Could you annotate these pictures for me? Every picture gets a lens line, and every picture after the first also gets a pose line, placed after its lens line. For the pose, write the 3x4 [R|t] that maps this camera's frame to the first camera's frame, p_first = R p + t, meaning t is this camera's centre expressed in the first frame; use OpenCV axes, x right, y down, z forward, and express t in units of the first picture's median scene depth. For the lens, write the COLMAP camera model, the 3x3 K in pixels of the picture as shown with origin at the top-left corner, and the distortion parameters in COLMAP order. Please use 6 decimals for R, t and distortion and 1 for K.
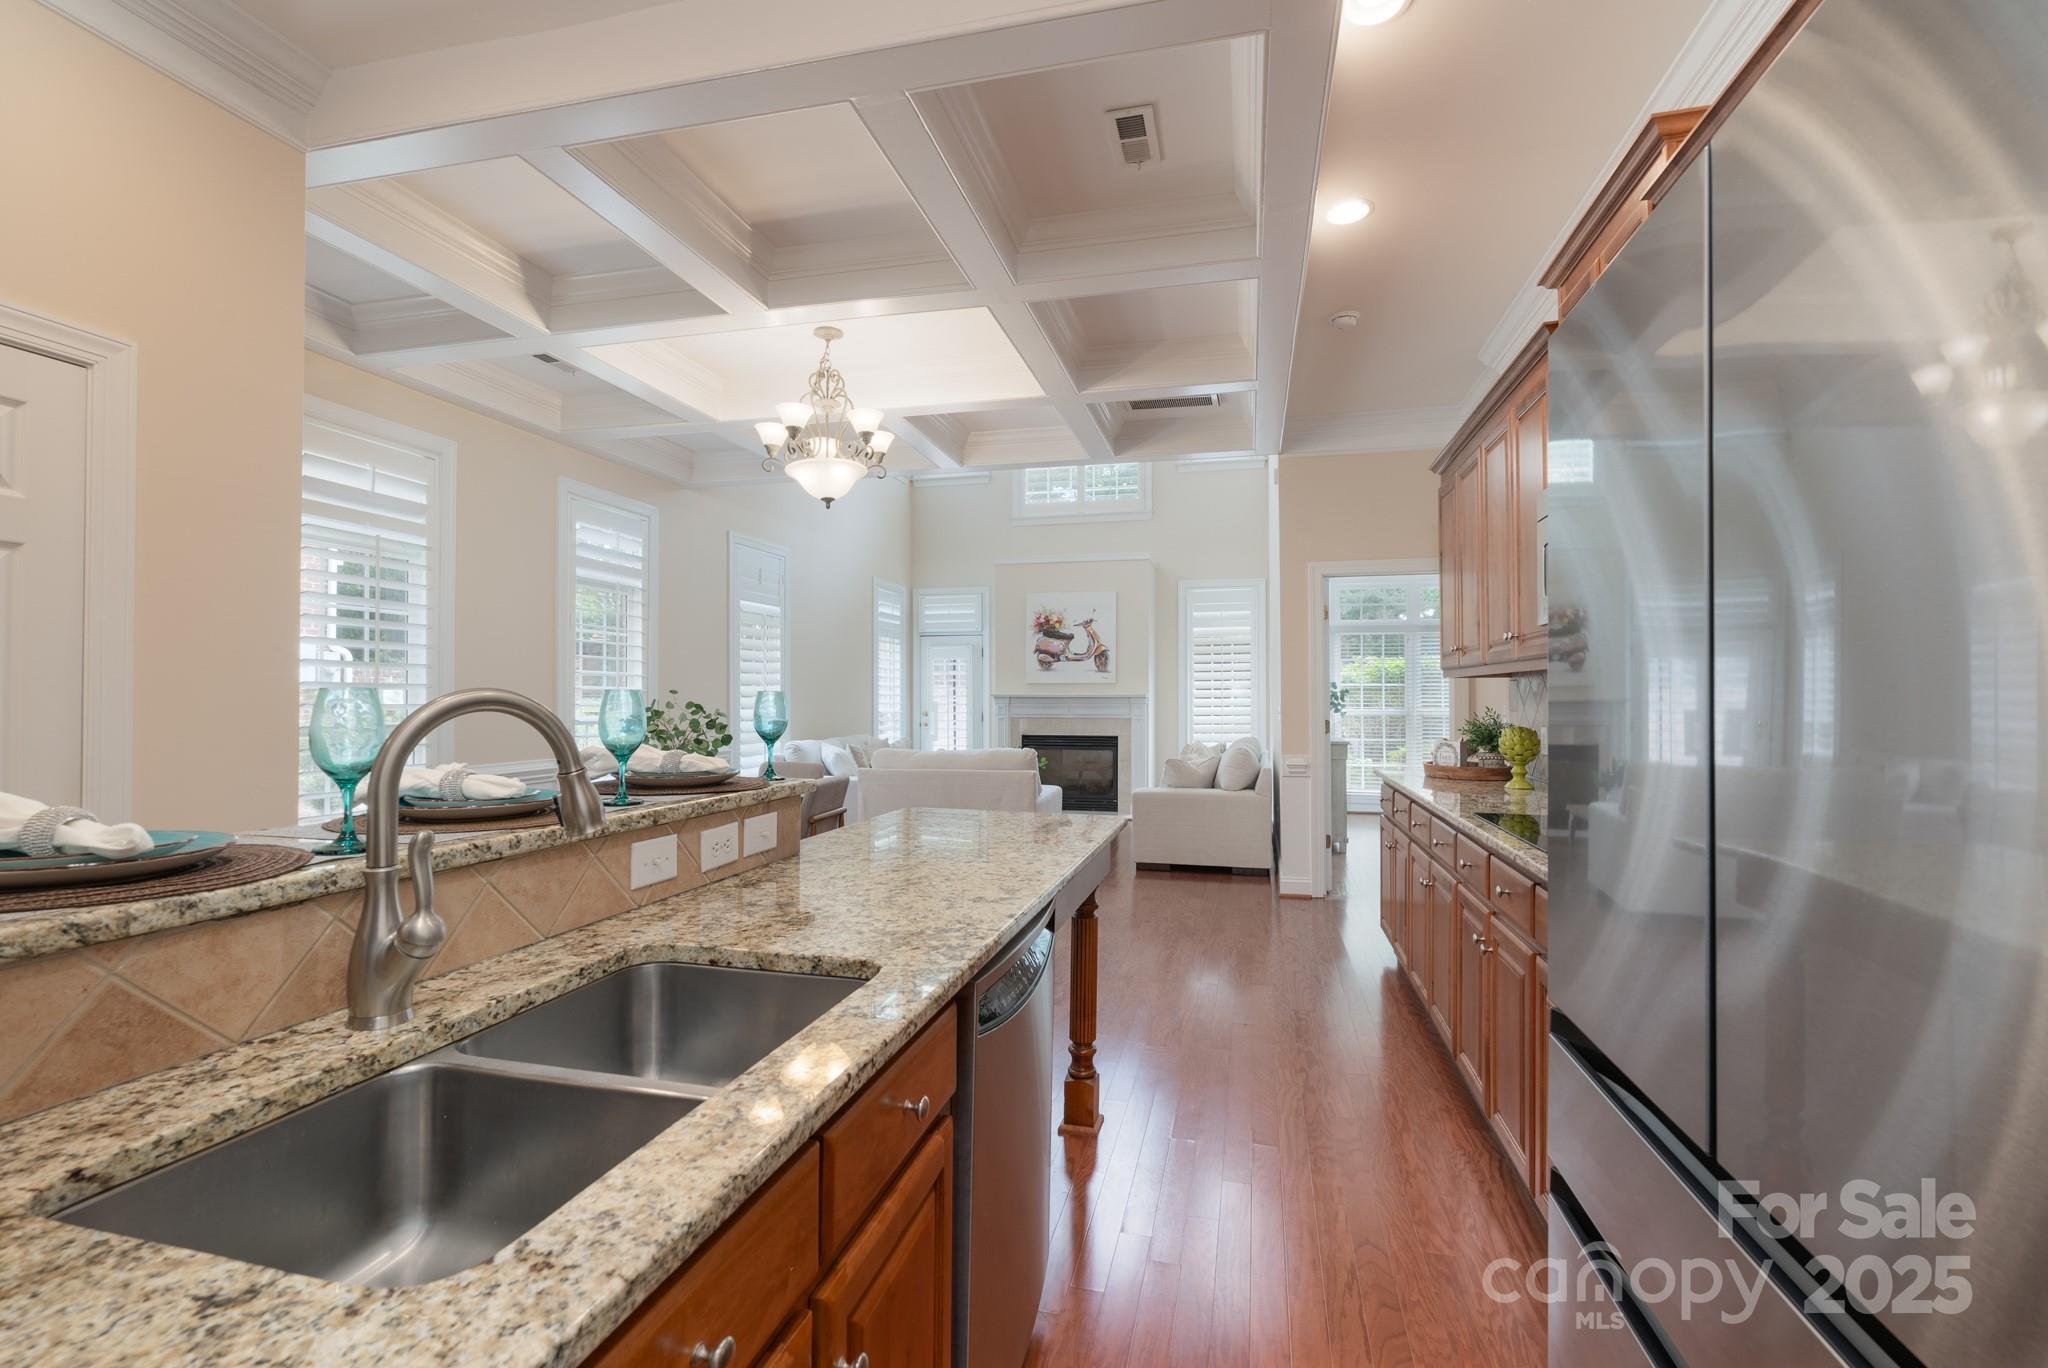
lens RADIAL K [[906.7, 0, 1021.0], [0, 906.7, 695.5], [0, 0, 1]] dist [-0.001259, -0.000871]
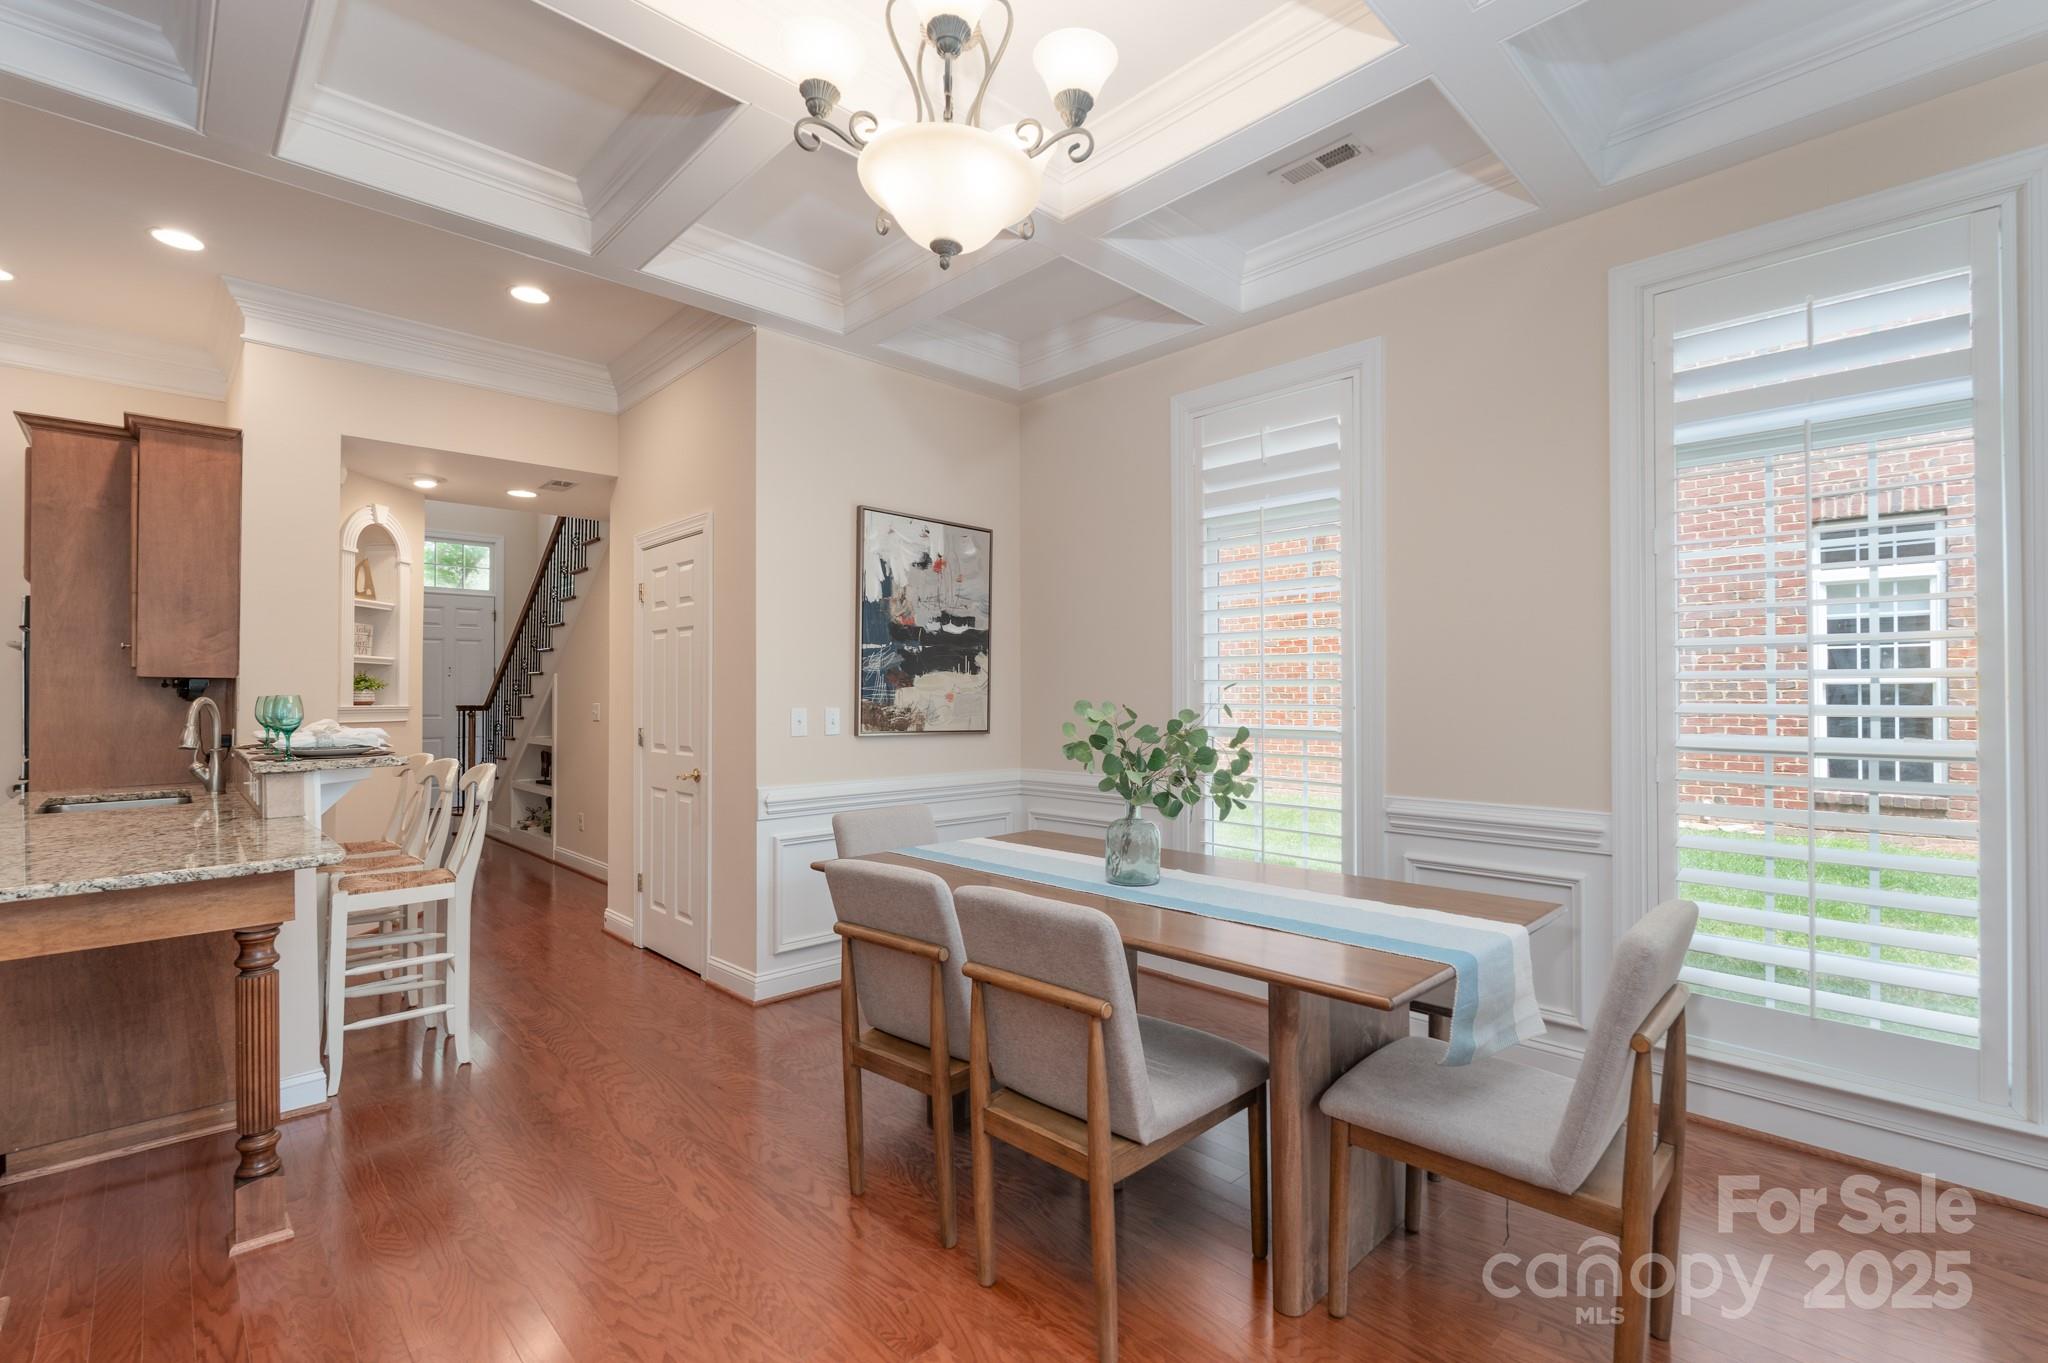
lens RADIAL K [[912.3, 0, 1035.0], [0, 912.3, 684.1], [0, 0, 1]] dist [-0.002395, -0.000734]
pose [[-0.529967, -0.008920, -0.847971, 0.077634], [0.005529, 0.999887, -0.013973, 0.000662], [0.848000, -0.012094, -0.529858, 0.723568]]
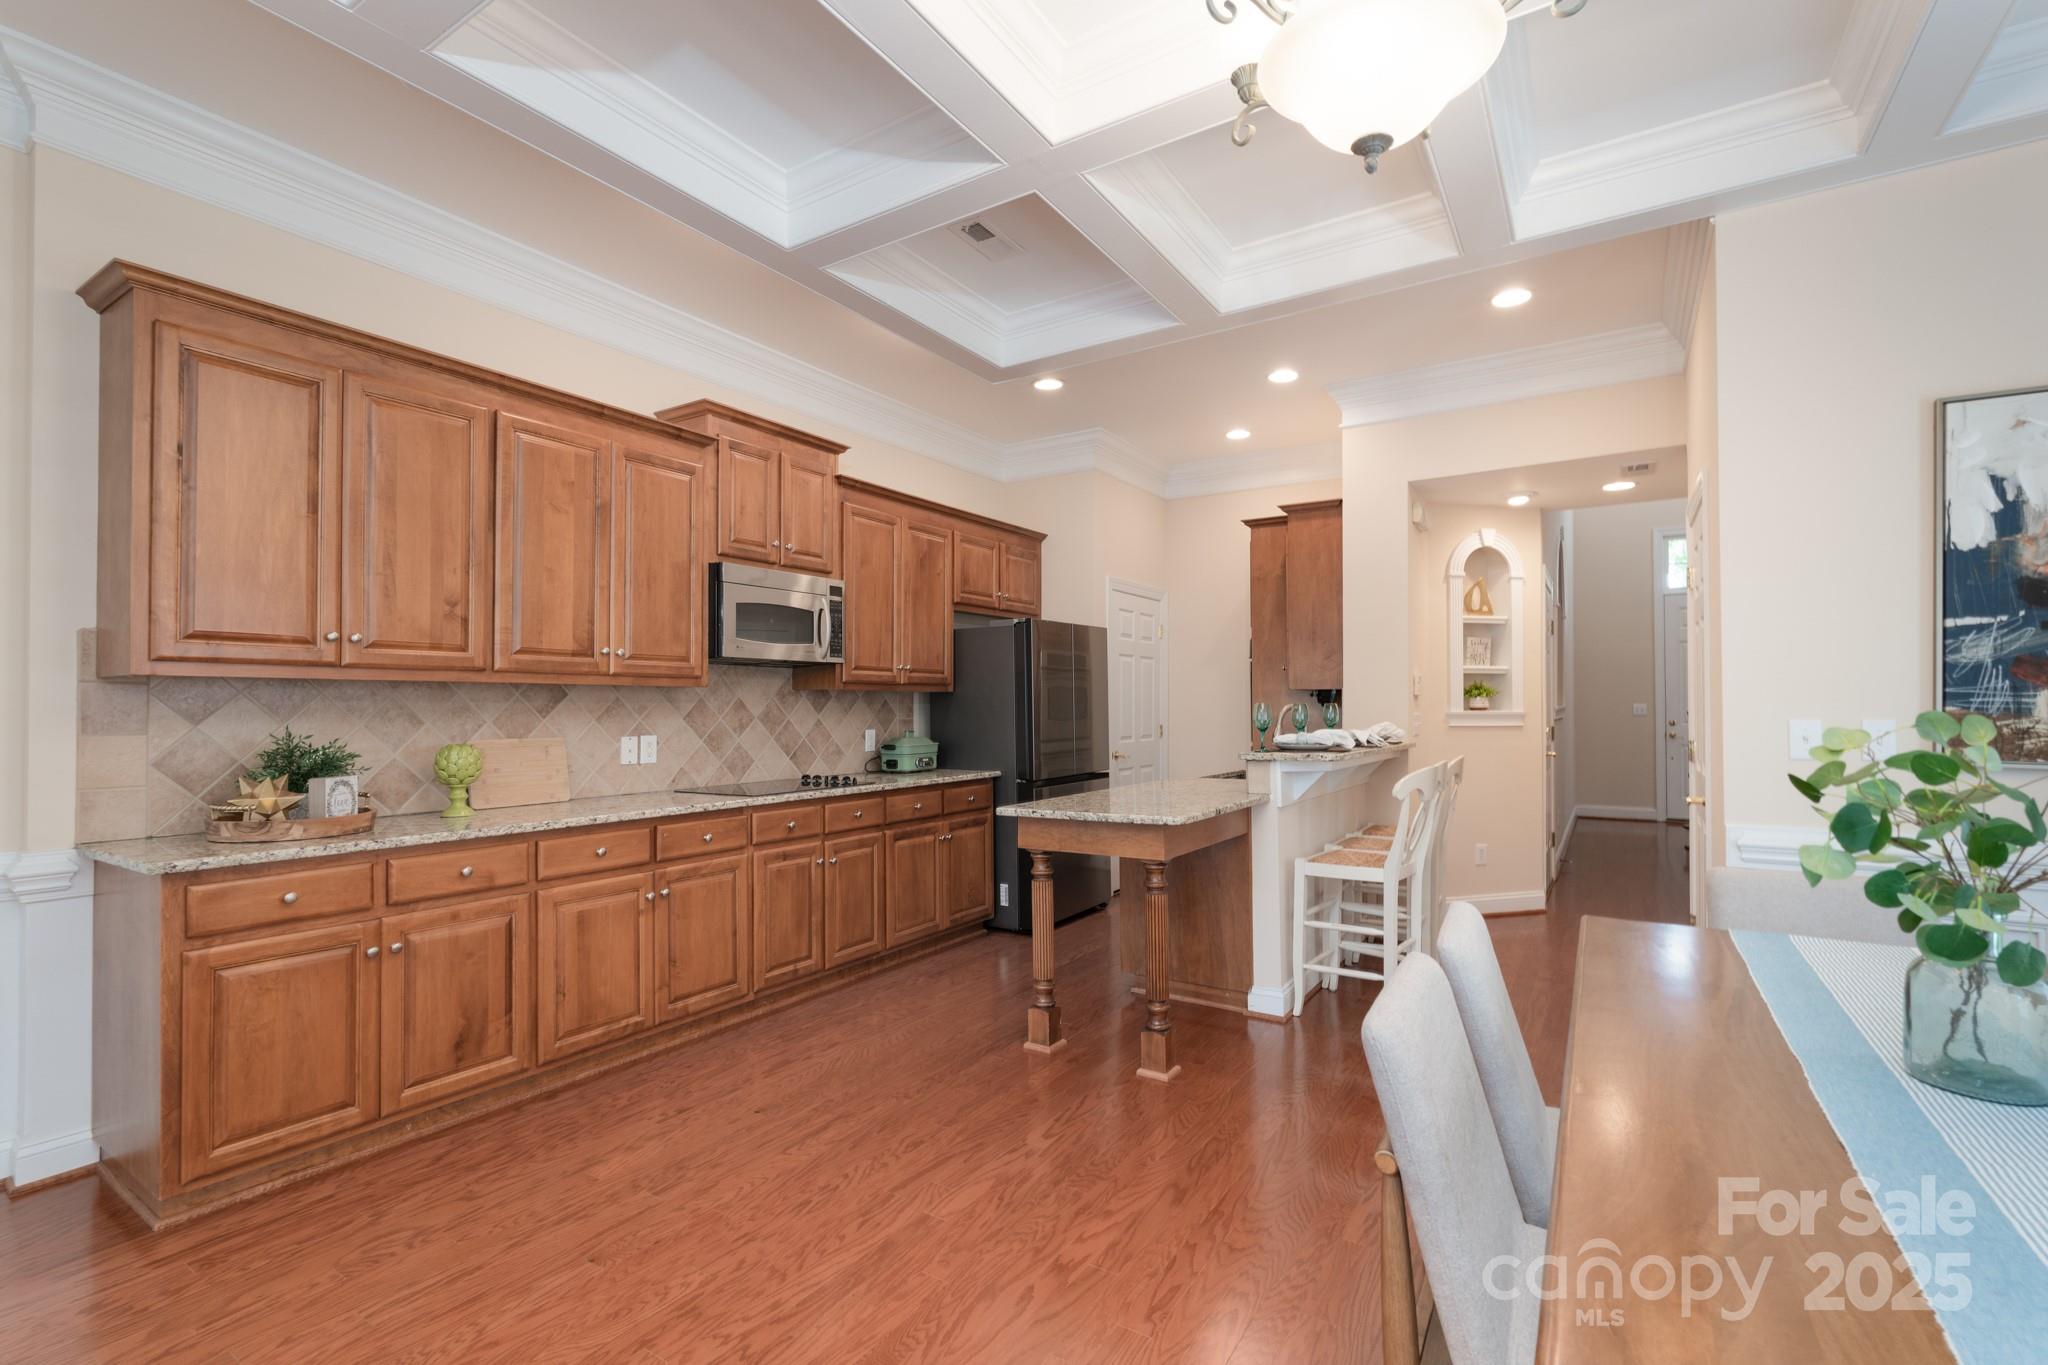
lens RADIAL K [[917.3, 0, 1023.2], [0, 917.3, 697.9], [0, 0, 1]] dist [-0.000315, -0.000476]
pose [[-0.946077, 0.006280, 0.323881, -0.112585], [0.002732, 0.999931, -0.011409, 0.001054], [-0.323930, -0.009909, -0.946029, 0.783771]]
